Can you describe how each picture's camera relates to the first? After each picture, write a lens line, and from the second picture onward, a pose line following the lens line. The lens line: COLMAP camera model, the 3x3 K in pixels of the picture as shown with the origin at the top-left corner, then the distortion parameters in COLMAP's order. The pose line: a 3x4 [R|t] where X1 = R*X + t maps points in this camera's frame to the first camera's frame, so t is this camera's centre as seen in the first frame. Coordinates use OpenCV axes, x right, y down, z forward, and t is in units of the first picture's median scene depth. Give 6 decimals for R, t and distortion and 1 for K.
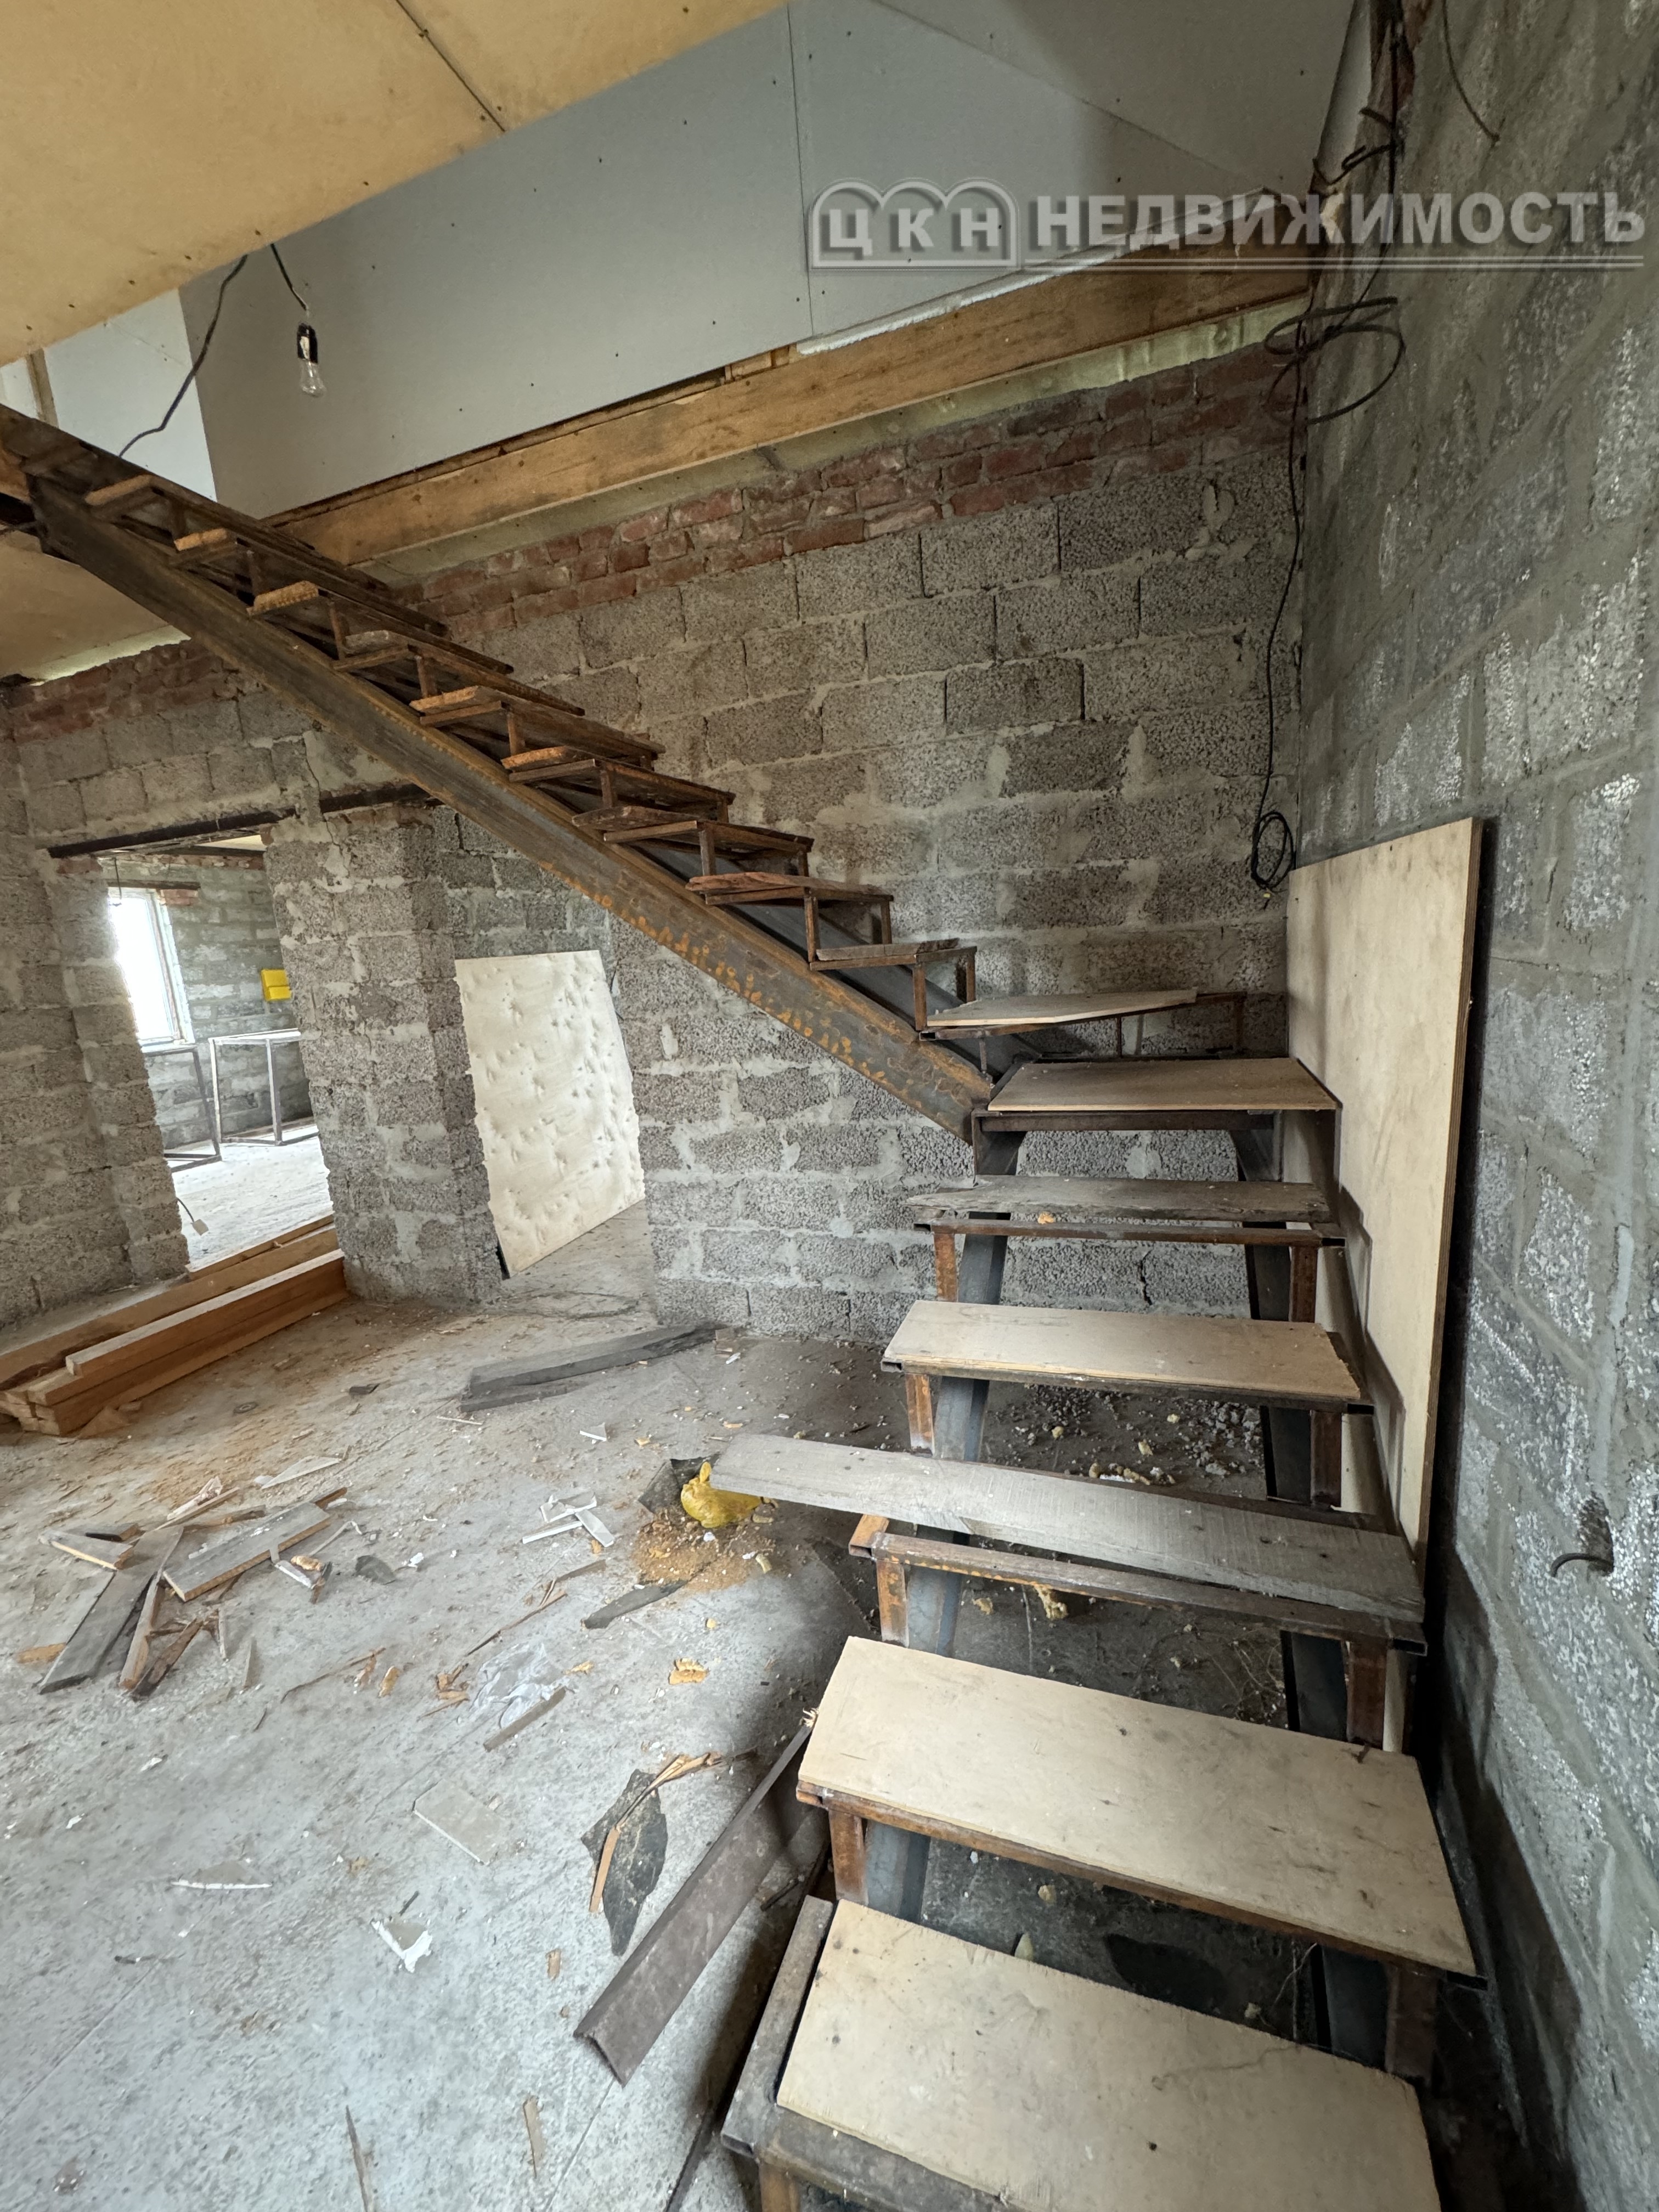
lens RADIAL K [[884.0, 0, 836.1], [0, 884.0, 1103.4], [0, 0, 1]] dist [-0.005812, 0.000780]
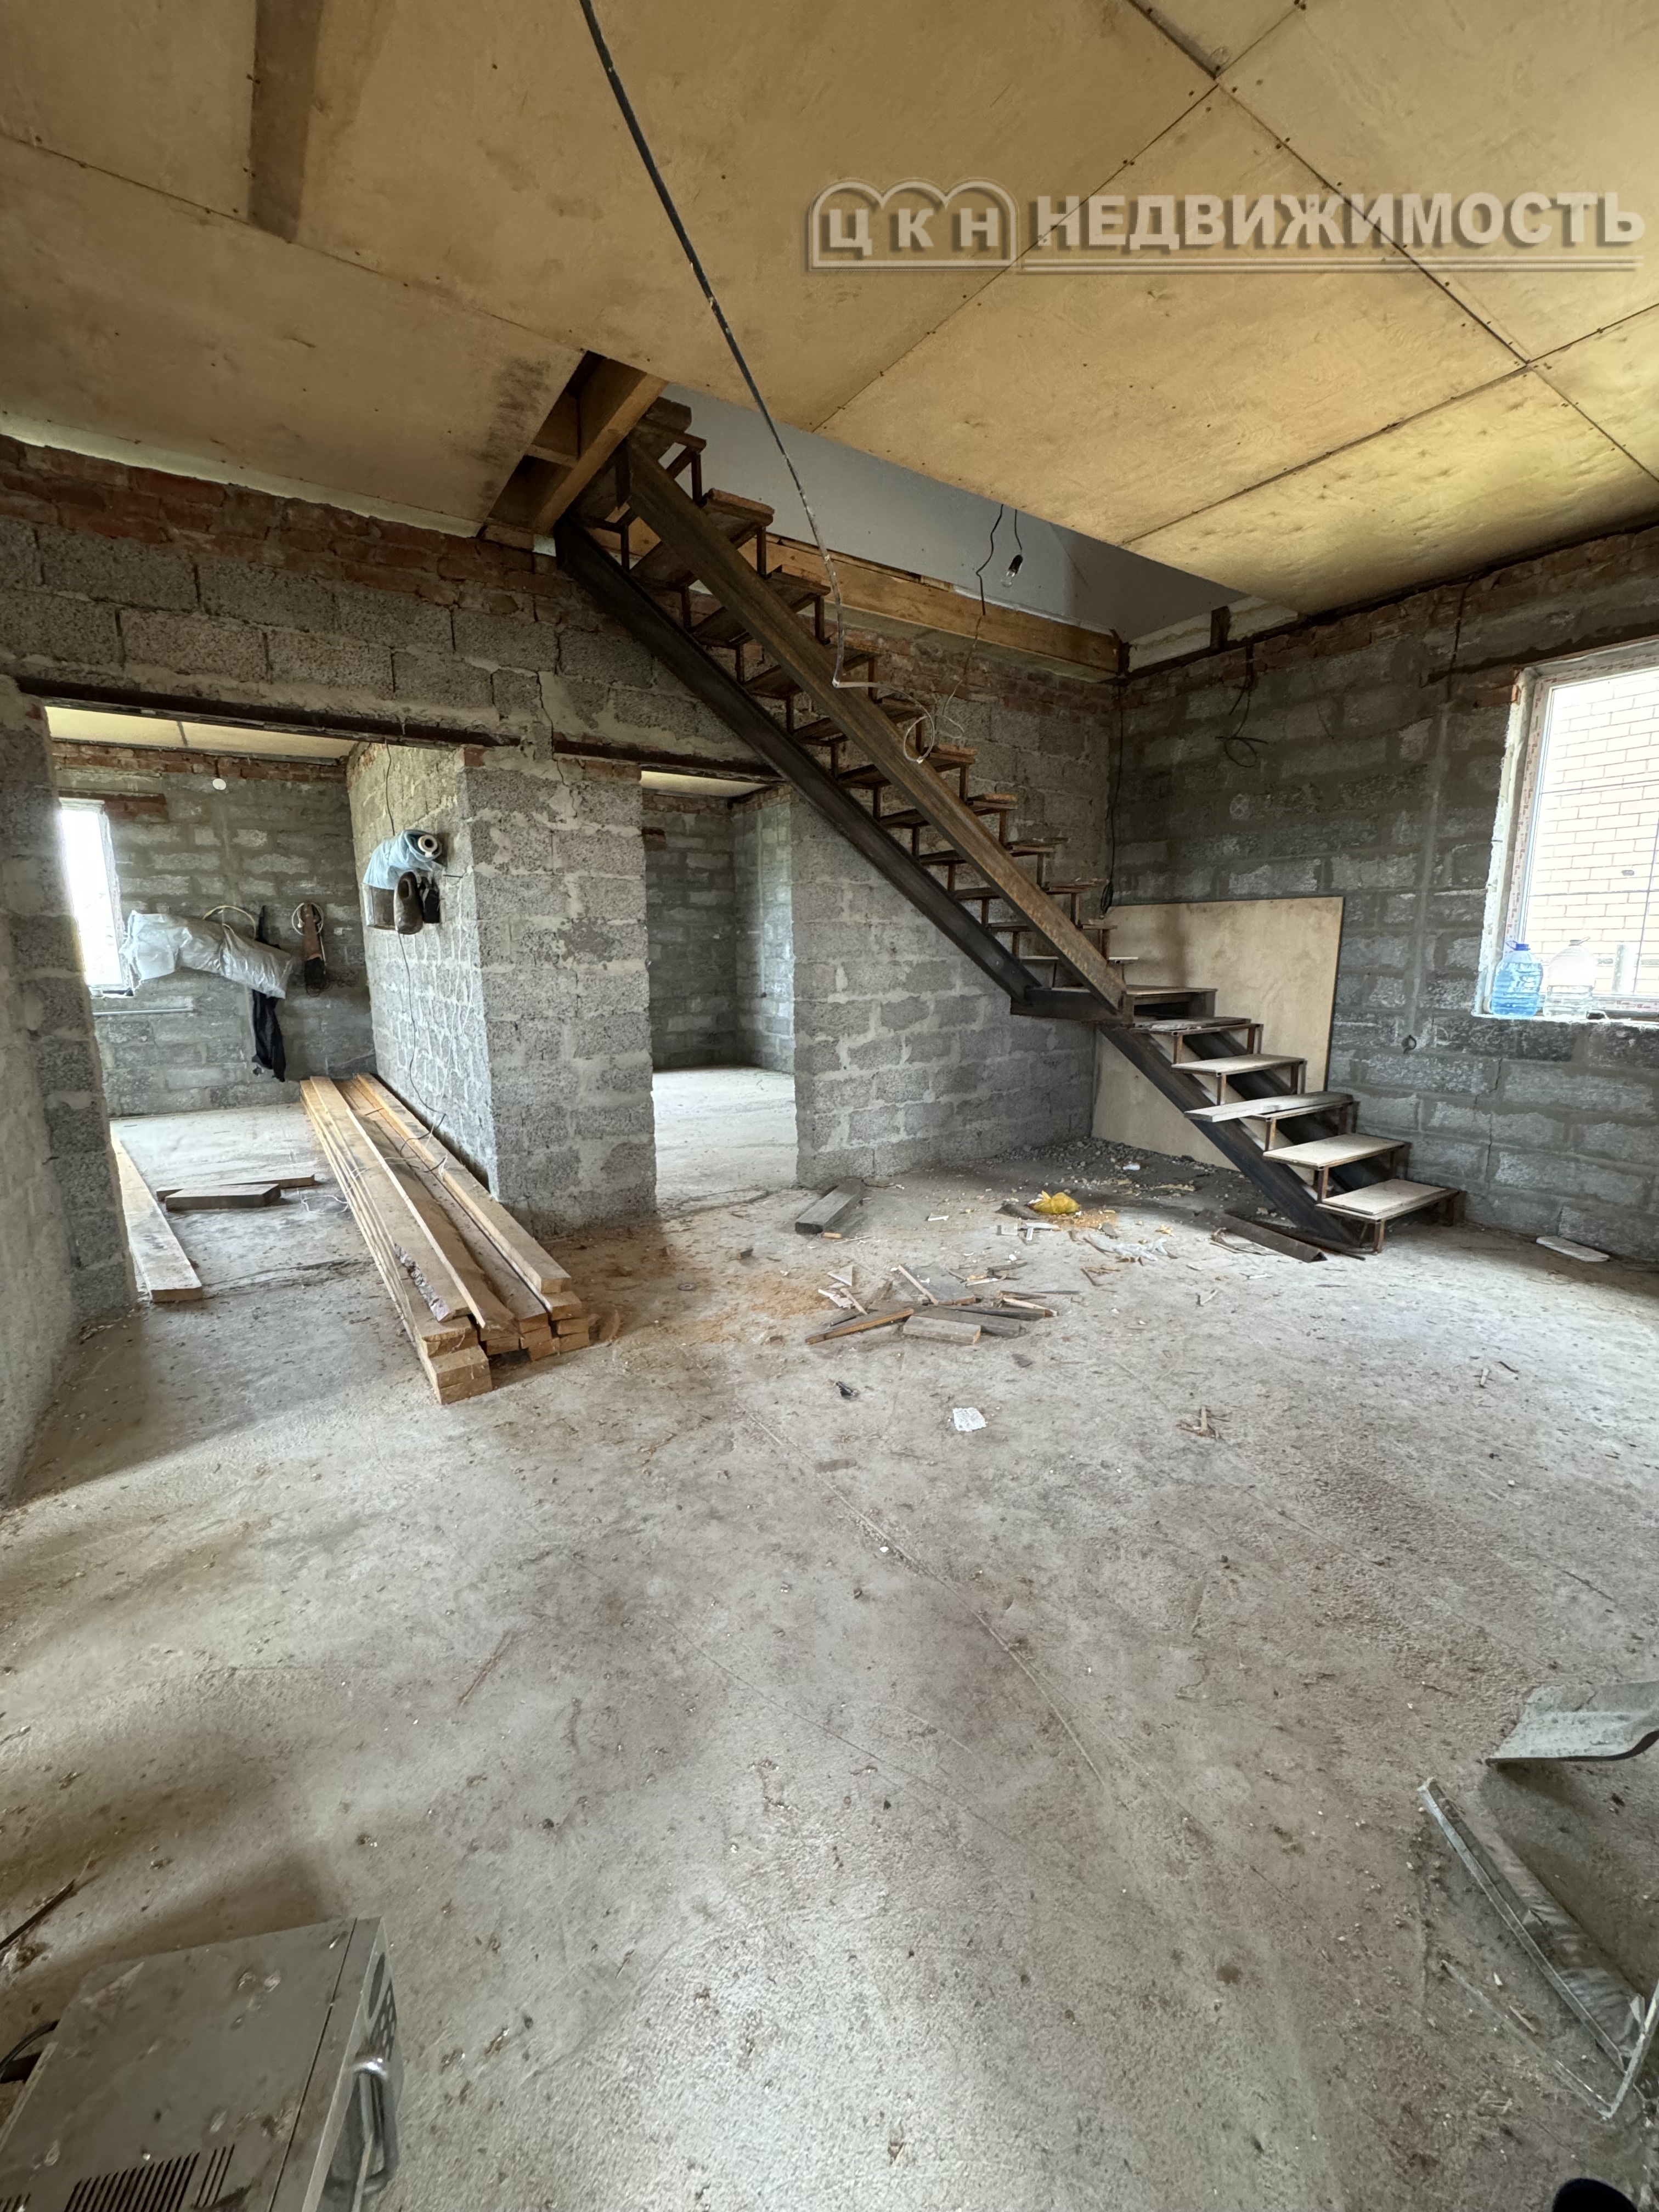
lens RADIAL K [[884.0, 0, 832.2], [0, 884.0, 1104.5], [0, 0, 1]] dist [-0.005812, 0.000780]
pose [[0.600472, -0.069216, 0.796645, -1.210804], [0.105021, 0.994444, 0.007243, 0.108103], [-0.792719, 0.079315, 0.604405, 0.139153]]
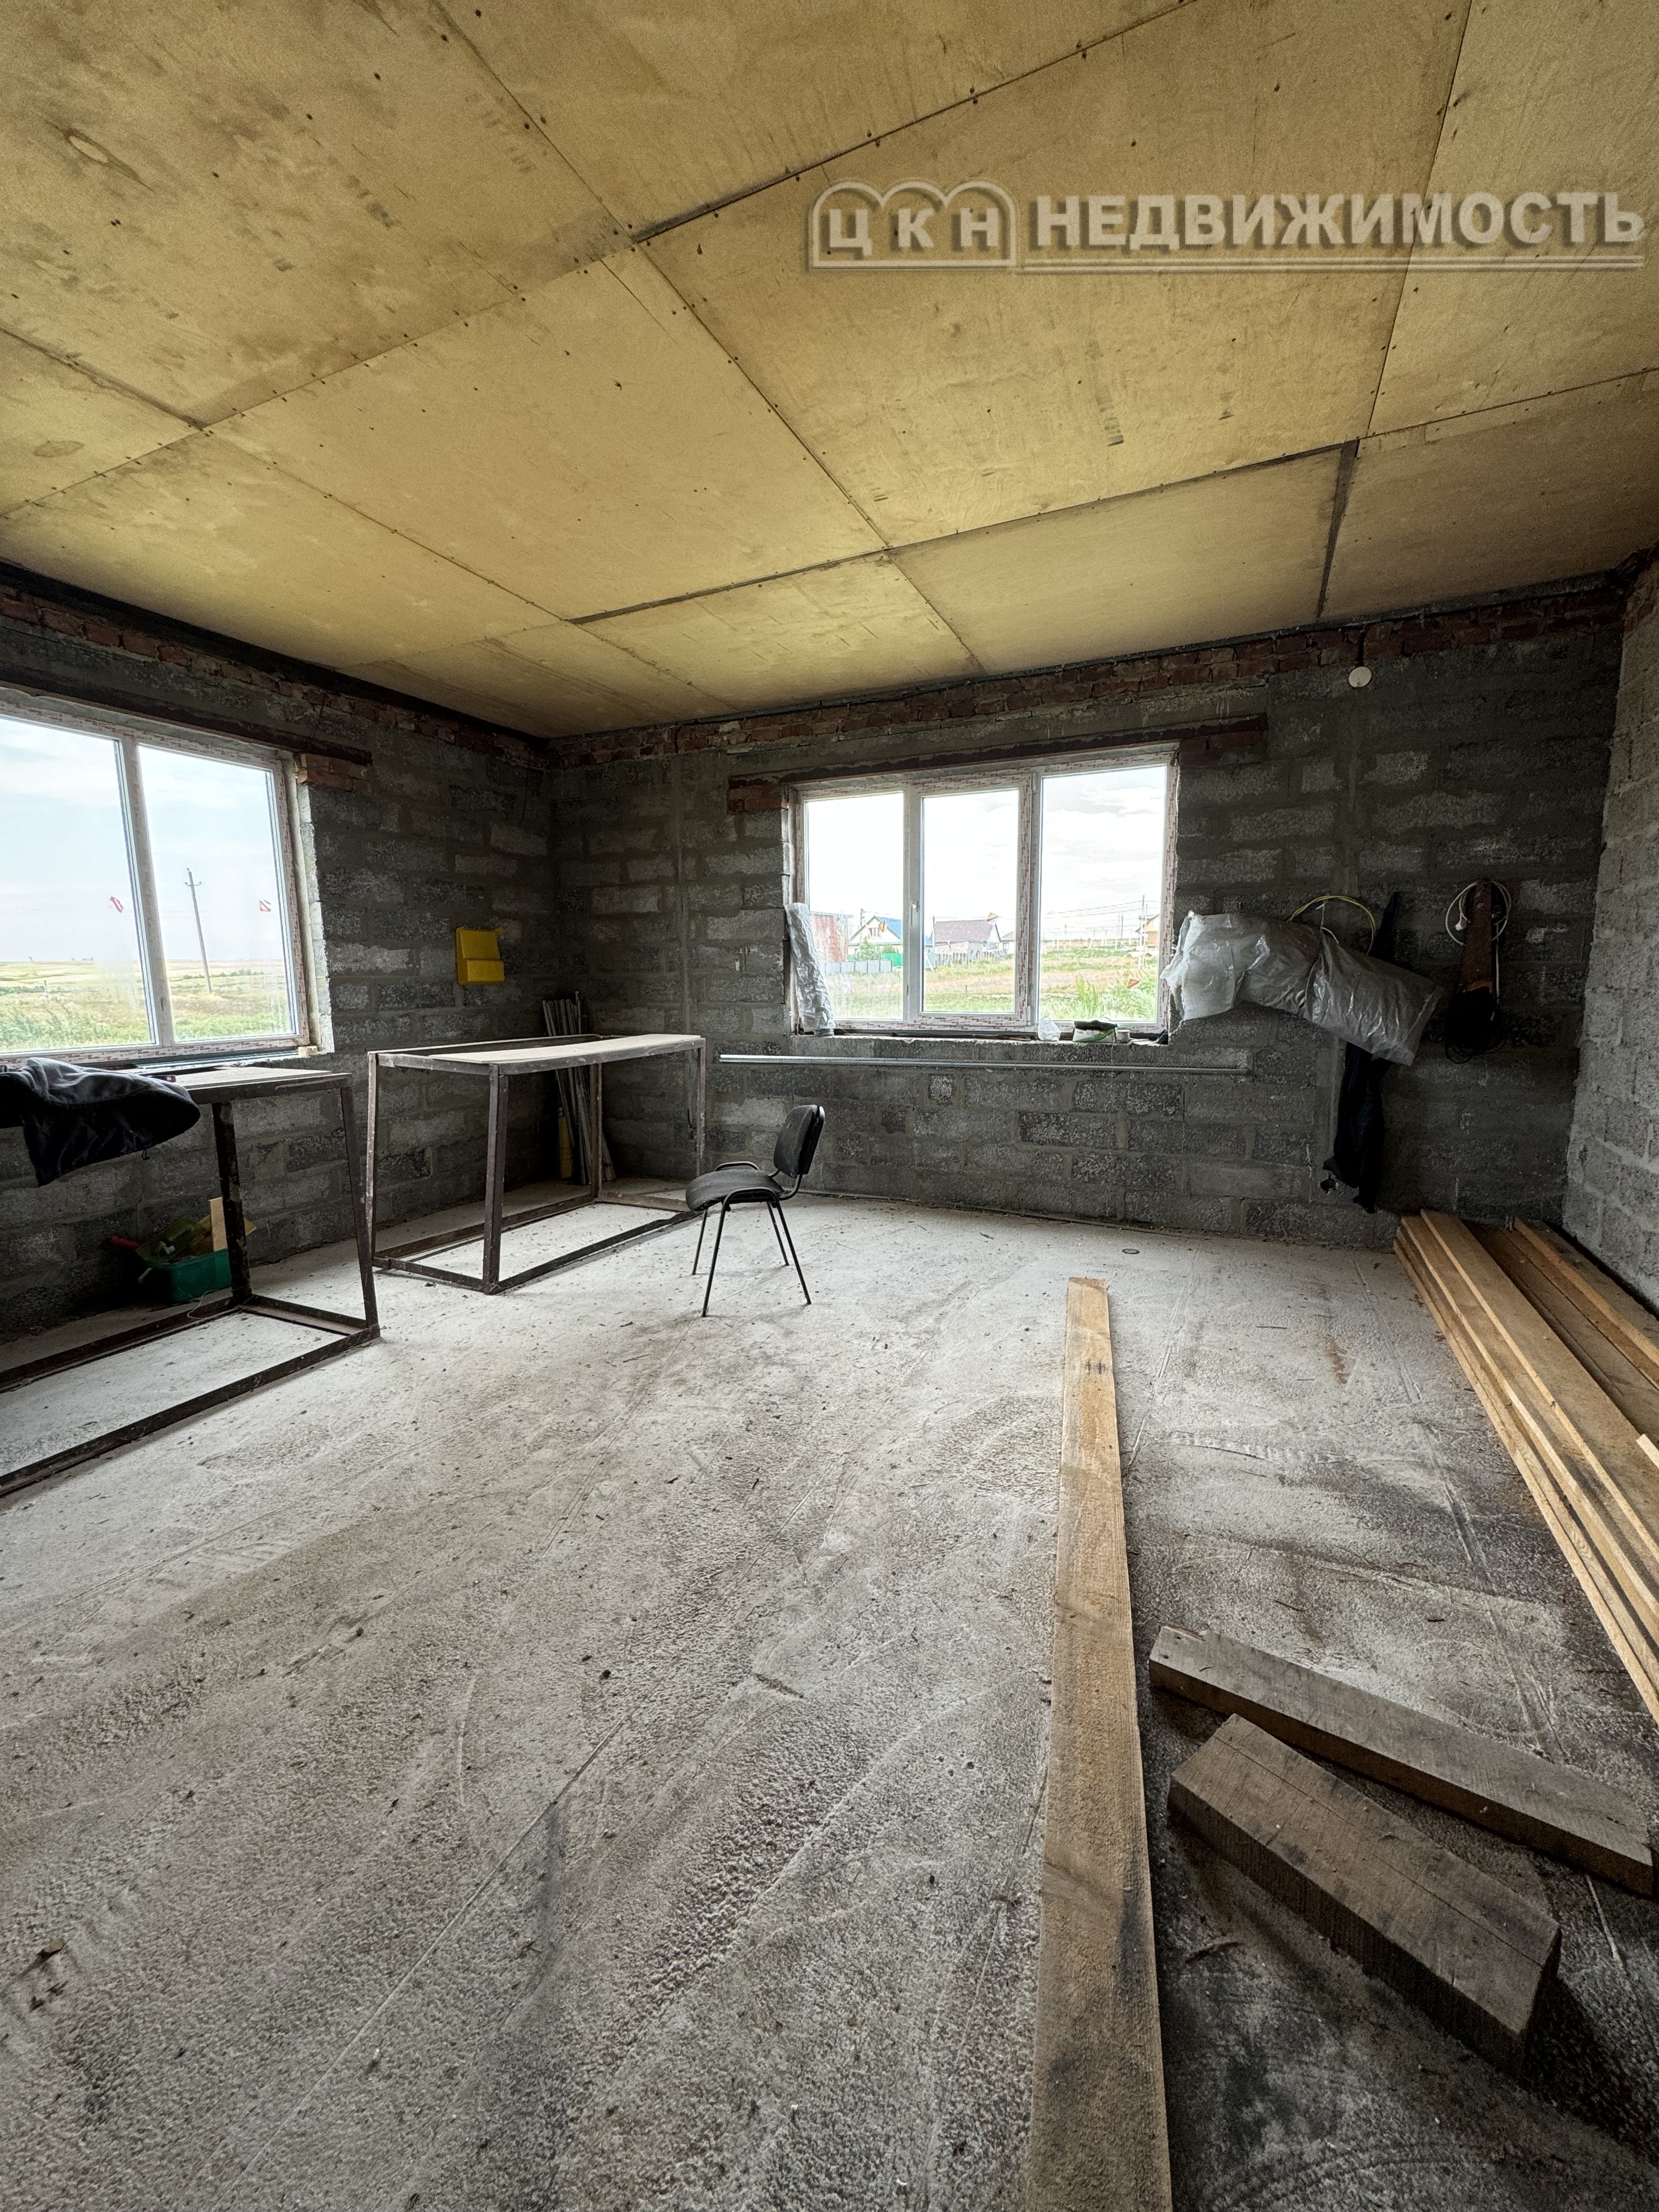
lens RADIAL K [[884.0, 0, 835.4], [0, 884.0, 1105.3], [0, 0, 1]] dist [-0.005812, 0.000780]
pose [[0.993193, 0.078957, -0.085635, -0.930181], [-0.081002, 0.996500, -0.020673, -0.124089], [0.083703, 0.027469, 0.996112, 1.216673]]
